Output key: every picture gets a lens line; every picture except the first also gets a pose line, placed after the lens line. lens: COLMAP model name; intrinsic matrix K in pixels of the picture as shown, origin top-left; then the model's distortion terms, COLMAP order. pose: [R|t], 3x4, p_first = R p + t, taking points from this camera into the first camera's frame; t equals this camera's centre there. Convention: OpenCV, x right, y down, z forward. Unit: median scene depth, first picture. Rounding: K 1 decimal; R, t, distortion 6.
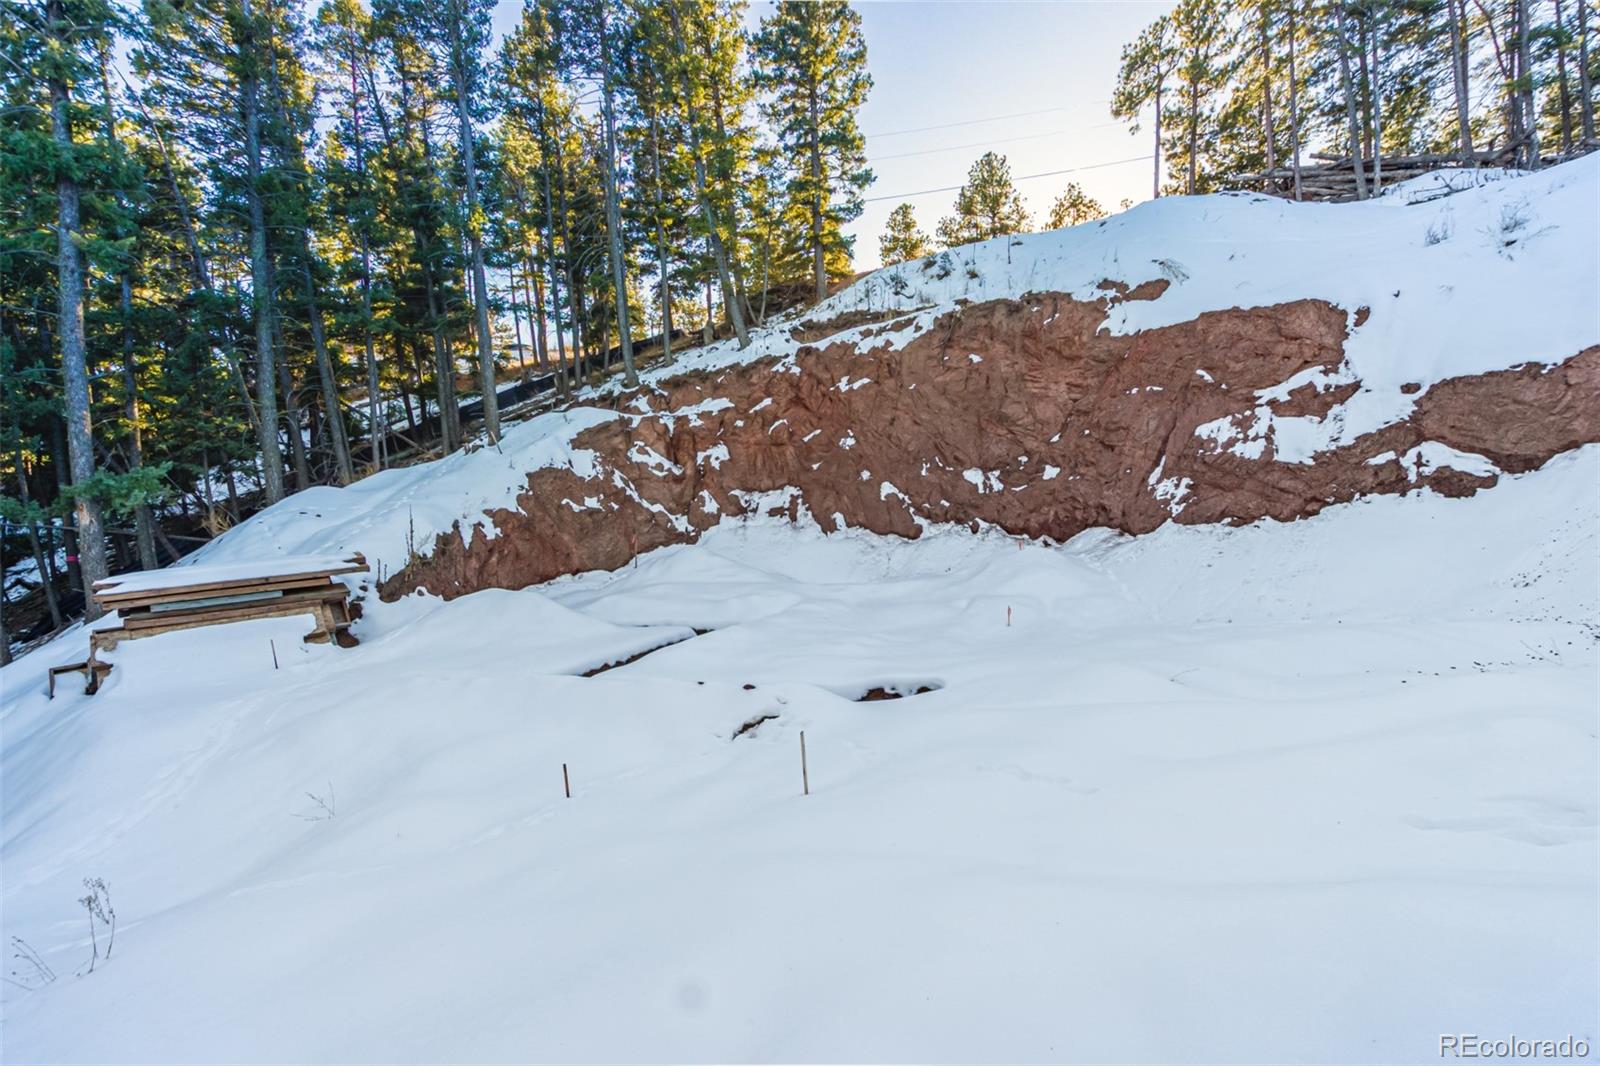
lens RADIAL K [[742.6, 0, 811.1], [0, 742.6, 538.2], [0, 0, 1]] dist [0.012438, -0.005127]
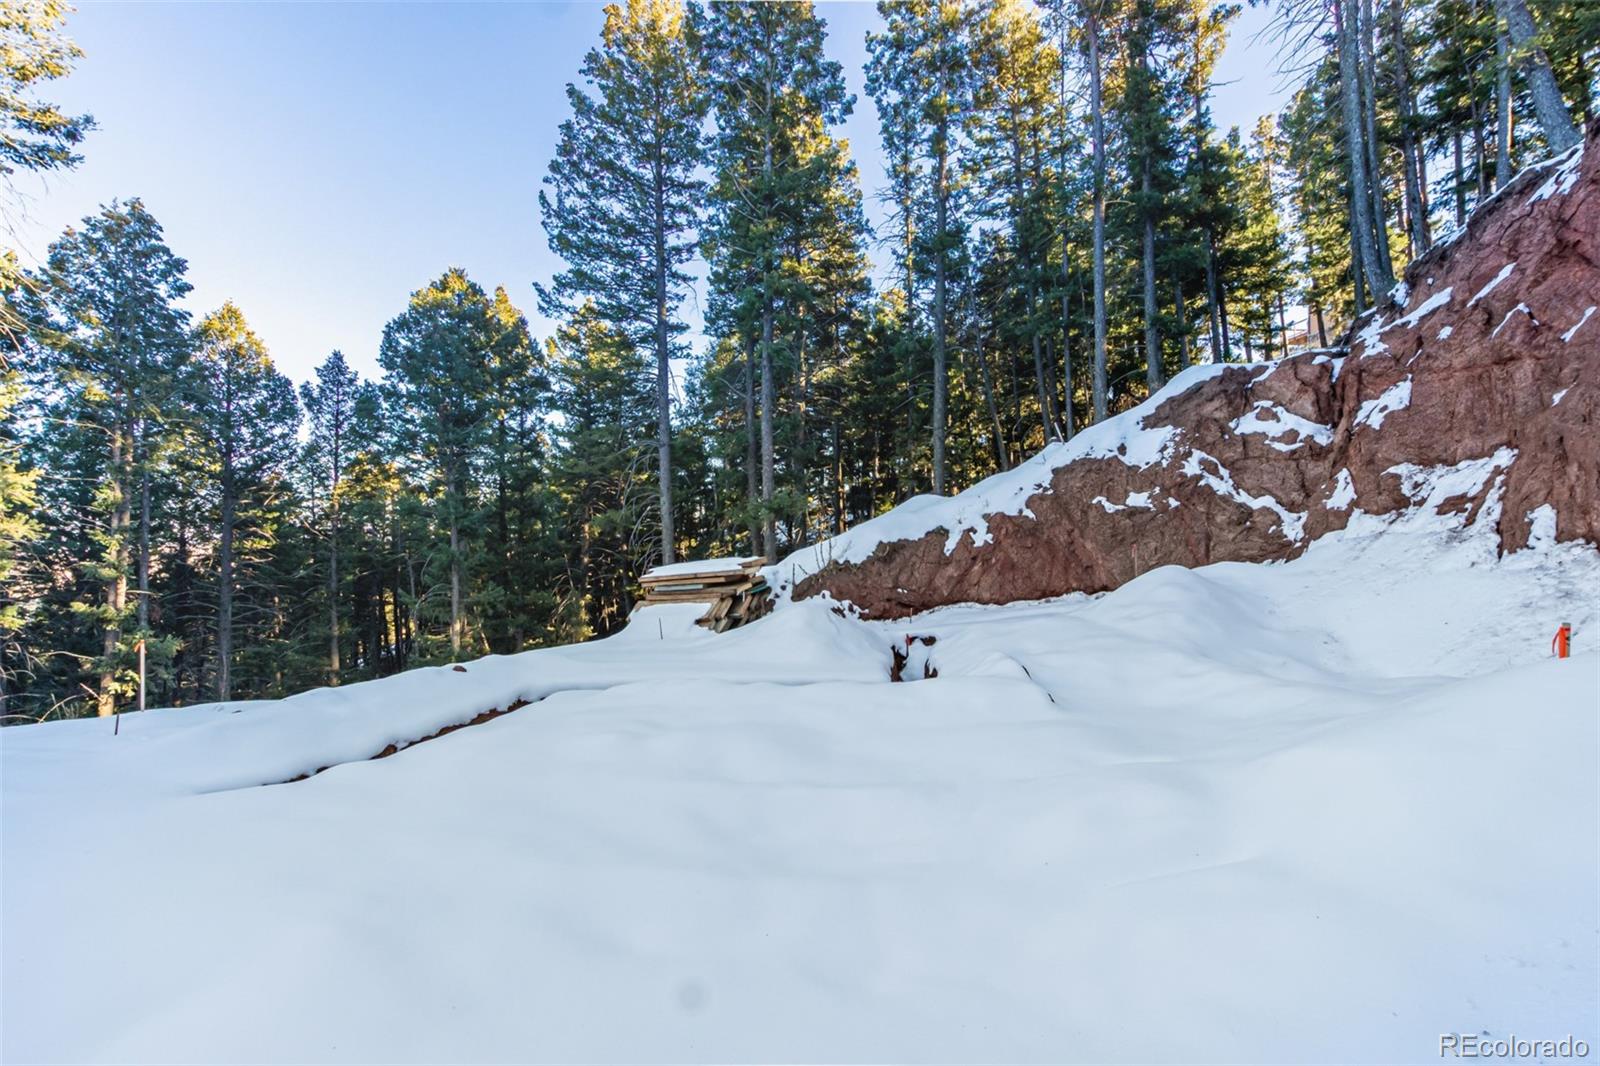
lens RADIAL K [[742.6, 0, 812.8], [0, 742.6, 538.9], [0, 0, 1]] dist [0.012438, -0.005127]
pose [[0.201389, 0.025040, -0.979191, 0.396440], [-0.002212, 0.999682, 0.025109, -0.028060], [0.979509, -0.002891, 0.201380, 0.560280]]
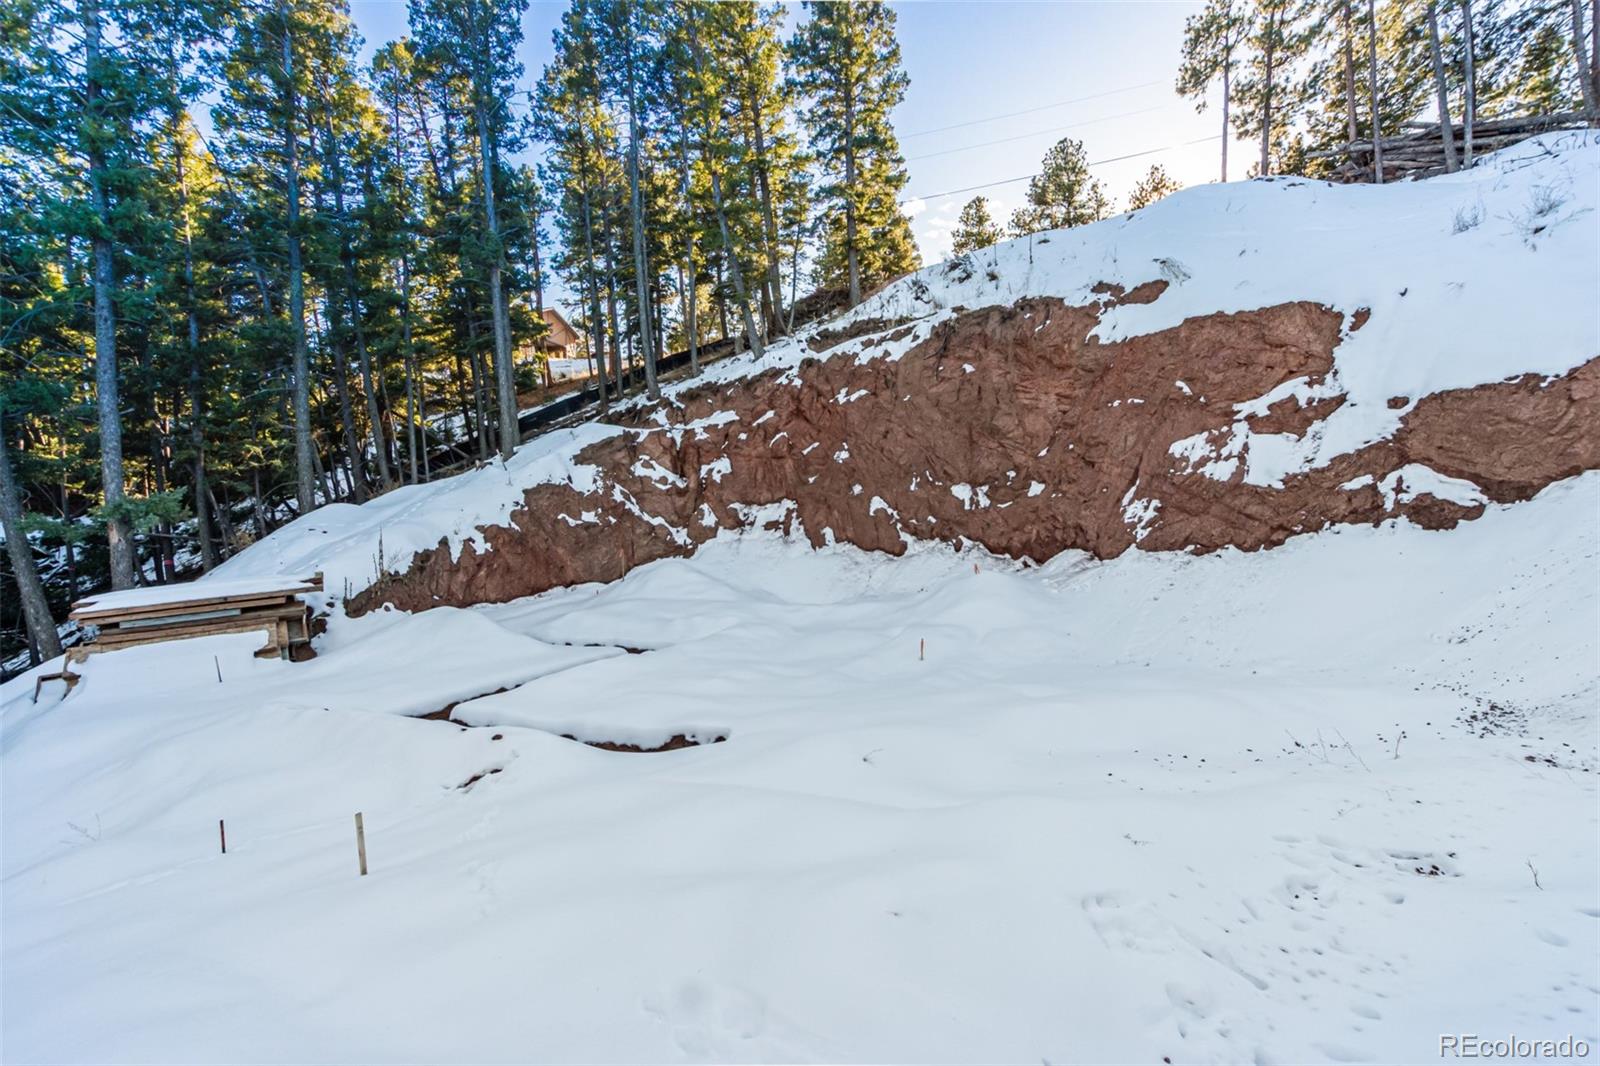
lens RADIAL K [[742.6, 0, 811.6], [0, 742.6, 538.5], [0, 0, 1]] dist [0.012438, -0.005127]
pose [[0.989729, 0.008218, -0.142719, 0.169916], [-0.007340, 0.999951, 0.006681, -0.028588], [0.142766, -0.005564, 0.989741, 0.019949]]
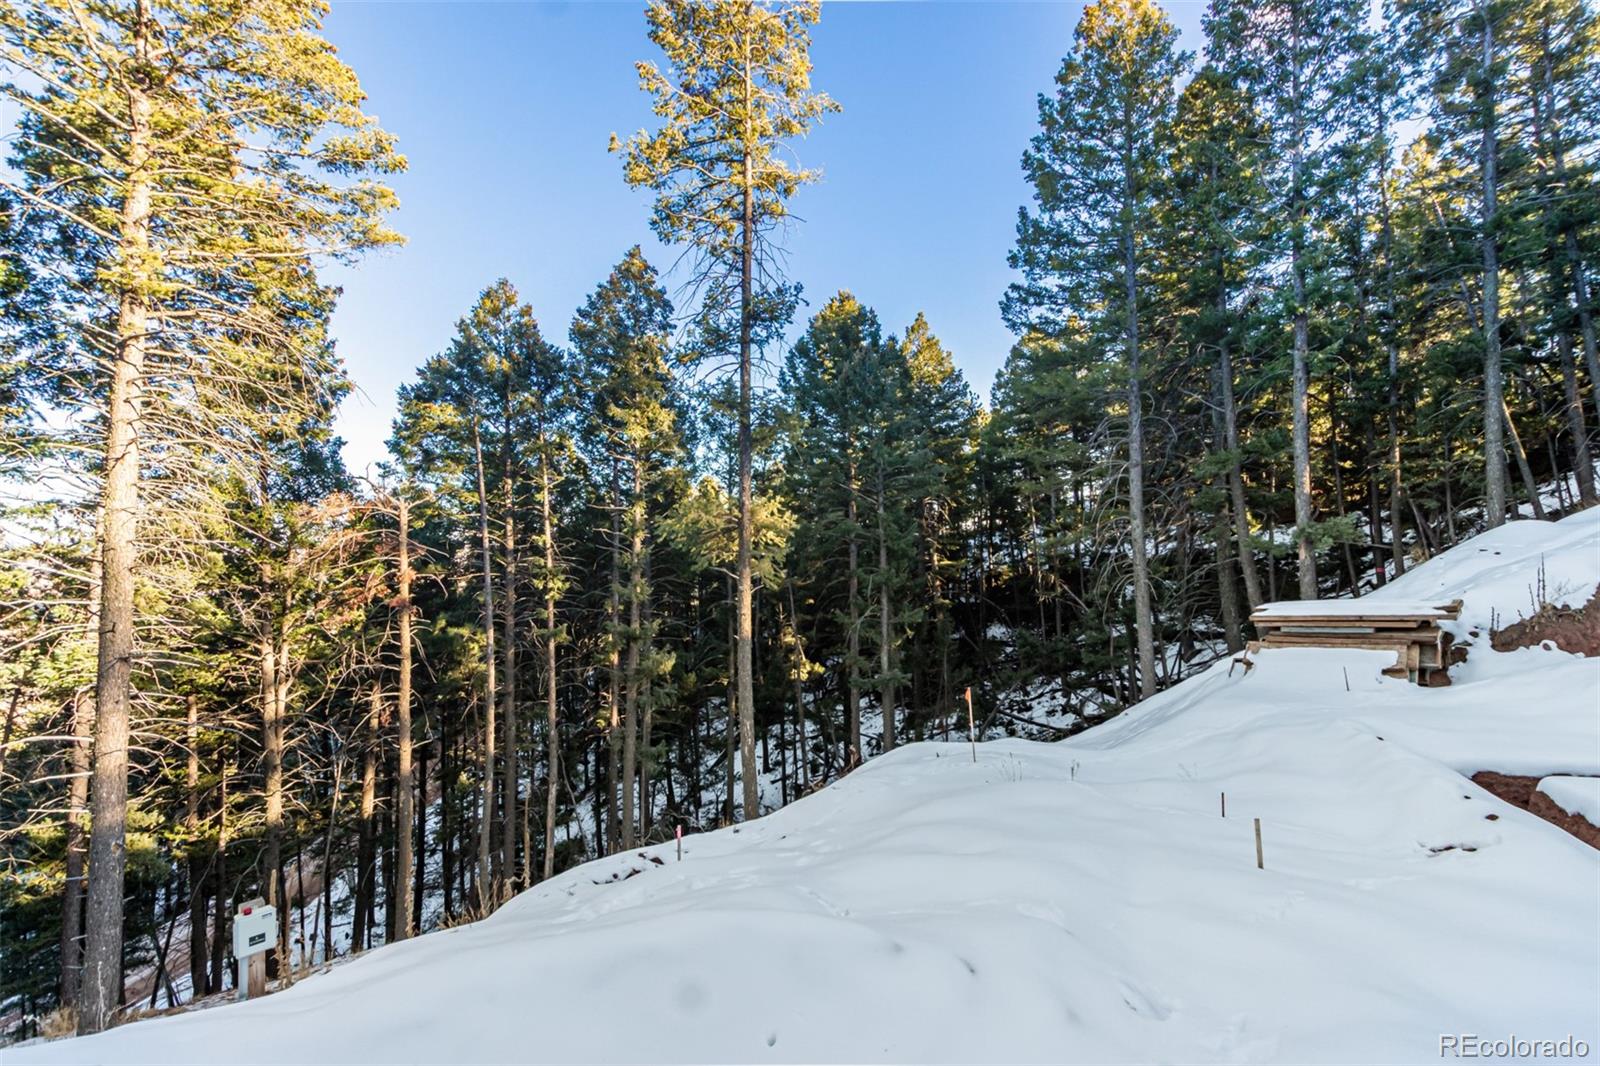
lens RADIAL K [[742.1, 0, 813.9], [0, 742.1, 544.3], [0, 0, 1]] dist [0.014215, -0.007232]
pose [[0.013812, 0.027421, -0.999529, 0.293466], [-0.000872, 0.999624, 0.027411, -0.059383], [0.999904, 0.000493, 0.013831, 0.046593]]
